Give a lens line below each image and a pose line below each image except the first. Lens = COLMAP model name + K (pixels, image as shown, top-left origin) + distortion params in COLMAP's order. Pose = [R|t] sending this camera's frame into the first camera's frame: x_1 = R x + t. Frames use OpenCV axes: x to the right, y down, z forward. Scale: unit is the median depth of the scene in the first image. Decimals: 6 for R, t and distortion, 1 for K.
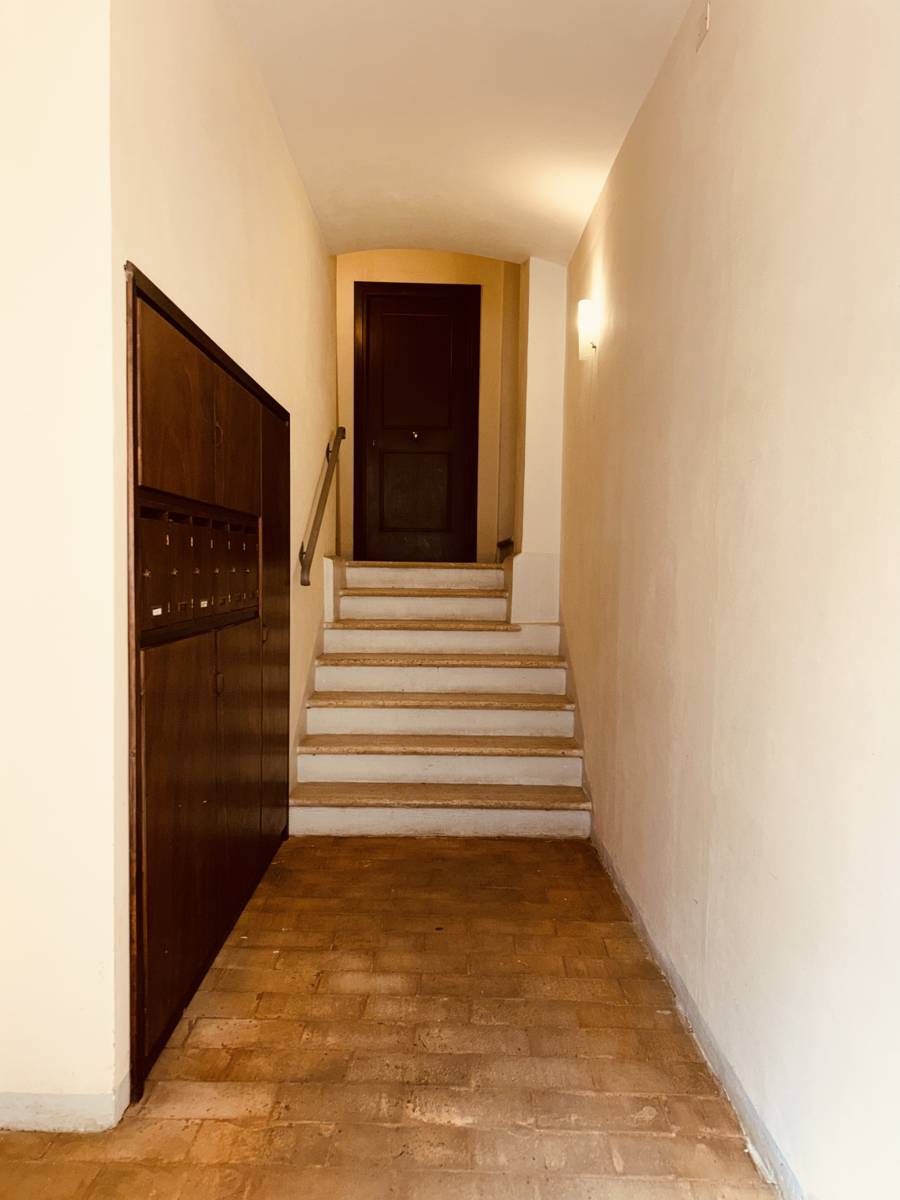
lens RADIAL K [[838.1, 0, 449.7], [0, 838.1, 600.3], [0, 0, 1]] dist [0.068142, -0.076999]
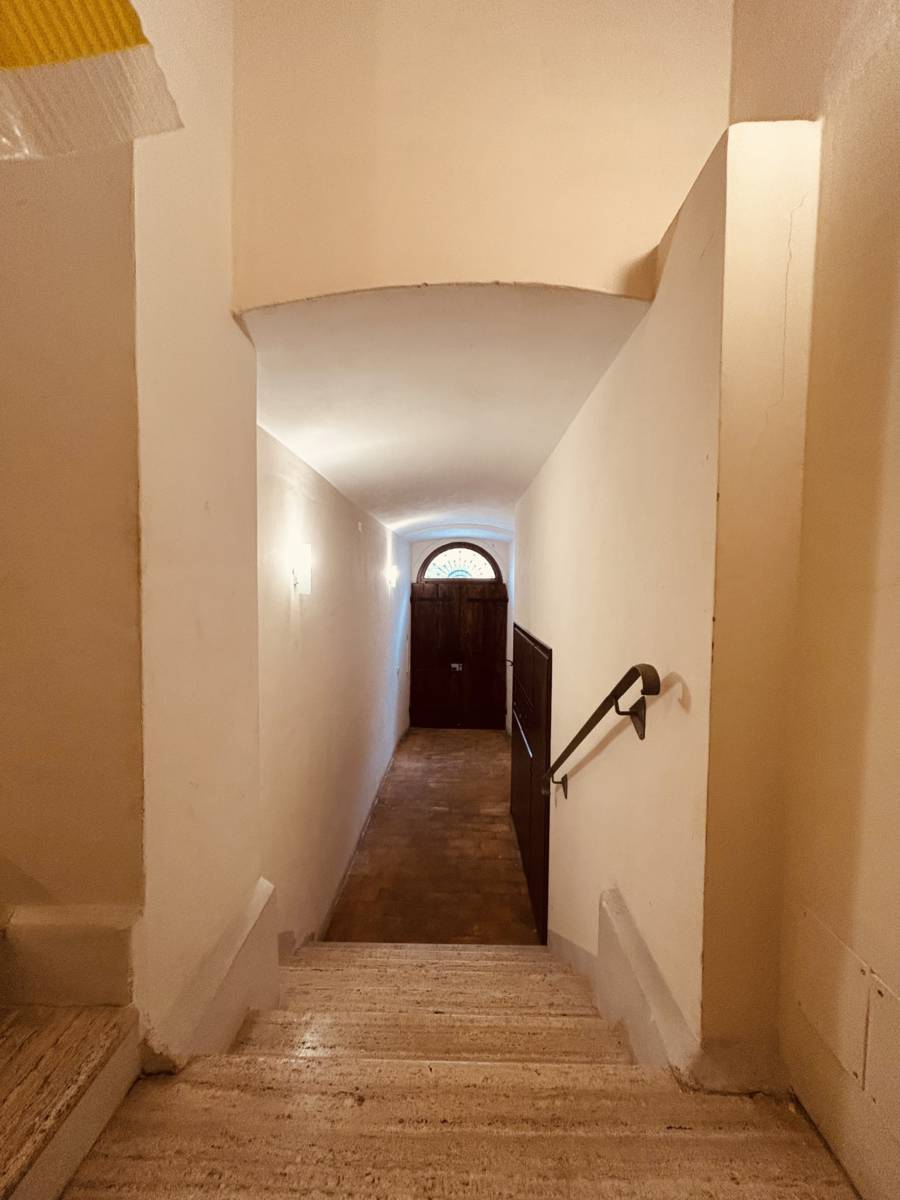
lens RADIAL K [[502.4, 0, 450.4], [0, 502.4, 602.9], [0, 0, 1]] dist [0.000130, 0.000176]
pose [[-0.999108, -0.023569, 0.035051, -0.103427], [-0.019940, 0.994736, 0.100509, -0.580885], [-0.037236, 0.099720, -0.994319, 2.811487]]
